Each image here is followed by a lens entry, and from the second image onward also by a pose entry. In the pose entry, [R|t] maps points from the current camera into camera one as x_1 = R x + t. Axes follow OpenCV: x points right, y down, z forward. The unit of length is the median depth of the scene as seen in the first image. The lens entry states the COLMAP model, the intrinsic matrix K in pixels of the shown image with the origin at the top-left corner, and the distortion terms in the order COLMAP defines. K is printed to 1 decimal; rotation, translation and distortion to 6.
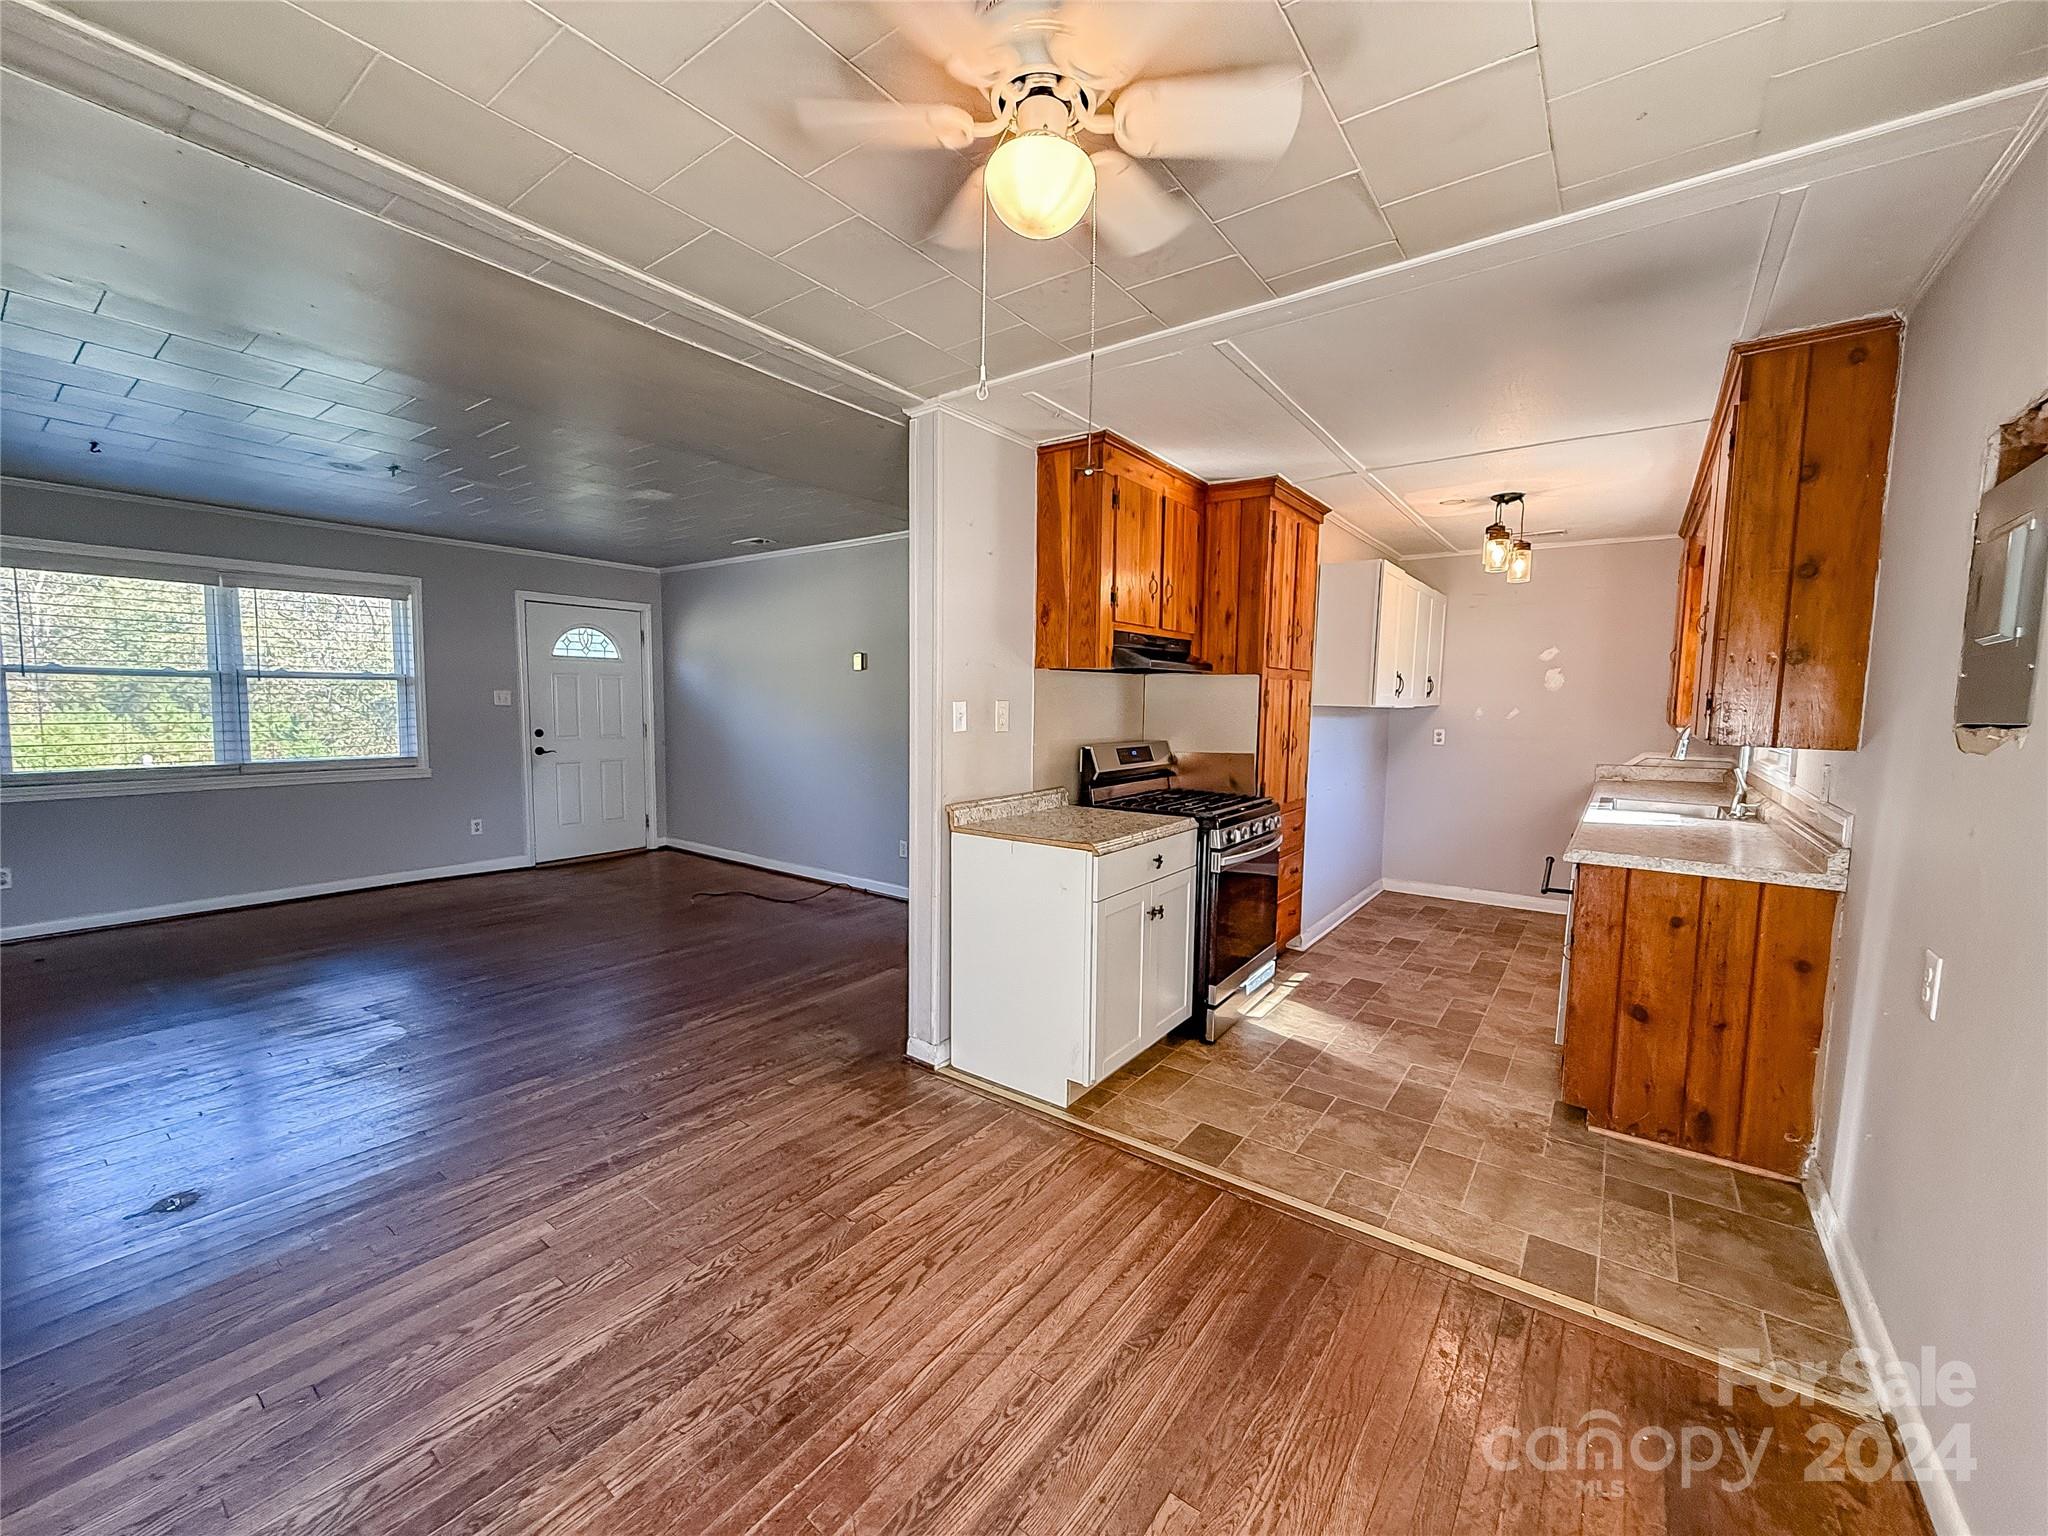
lens RADIAL K [[816.2, 0, 1021.5], [0, 816.2, 769.7], [0, 0, 1]] dist [0.001174, 0.000249]
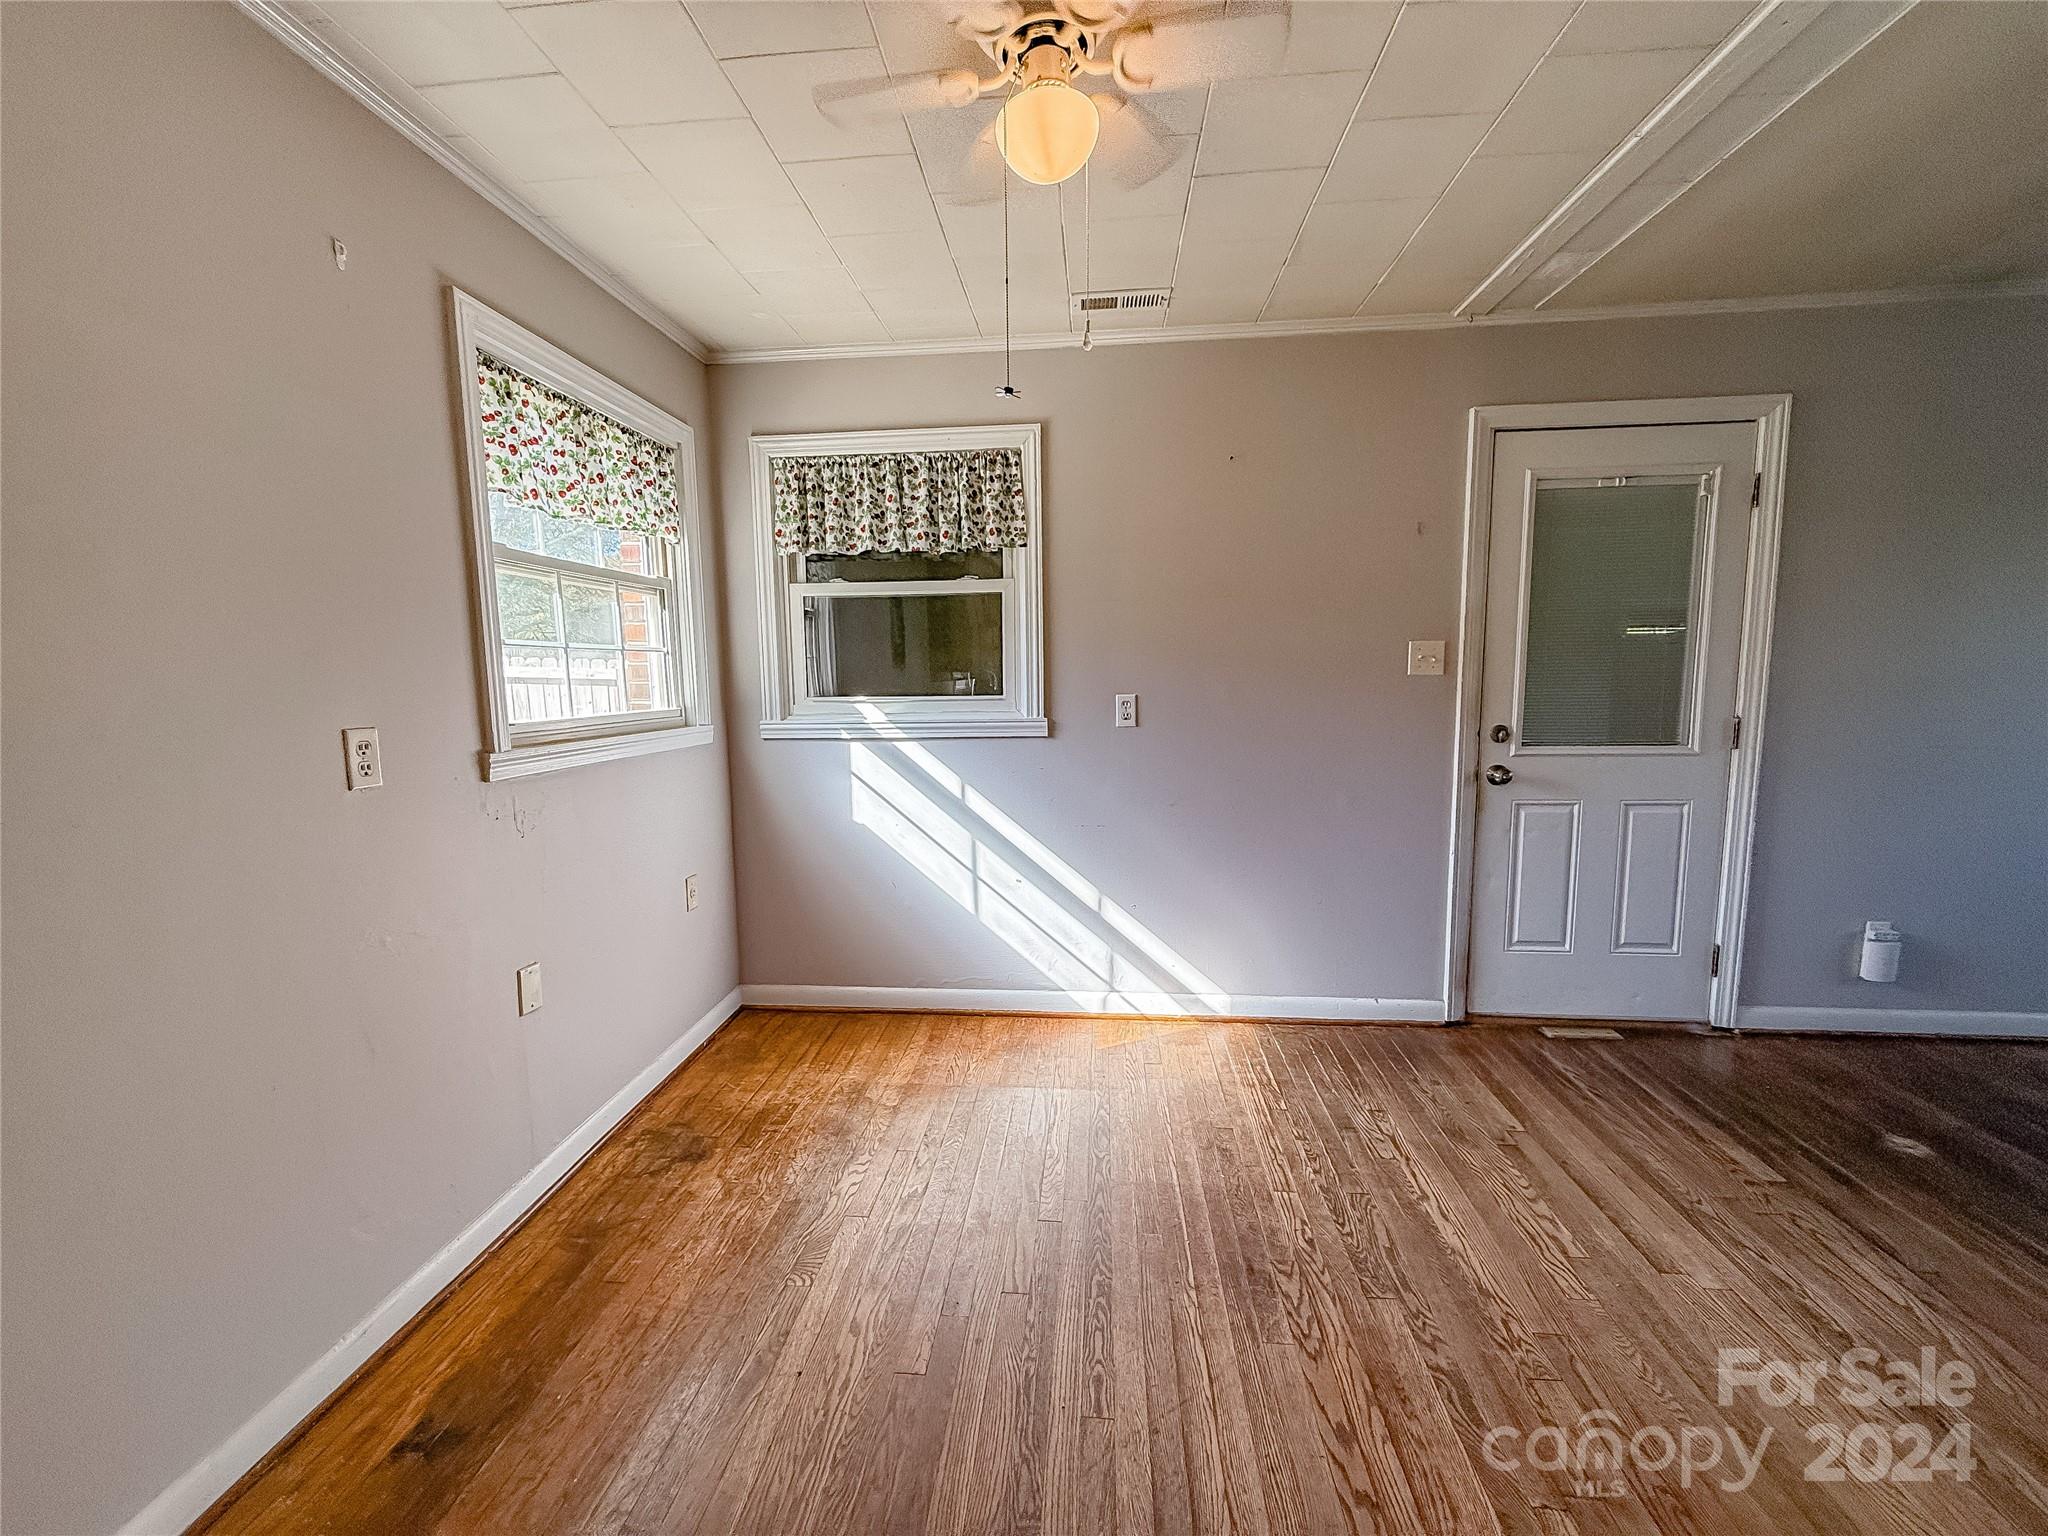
lens RADIAL K [[816.2, 0, 1021.5], [0, 816.2, 769.7], [0, 0, 1]] dist [0.001174, 0.000249]
pose [[-0.853002, 0.057854, -0.518691, 0.462110], [-0.044929, 0.982007, 0.183420, -0.068767], [0.519970, 0.179762, -0.835055, 1.443394]]
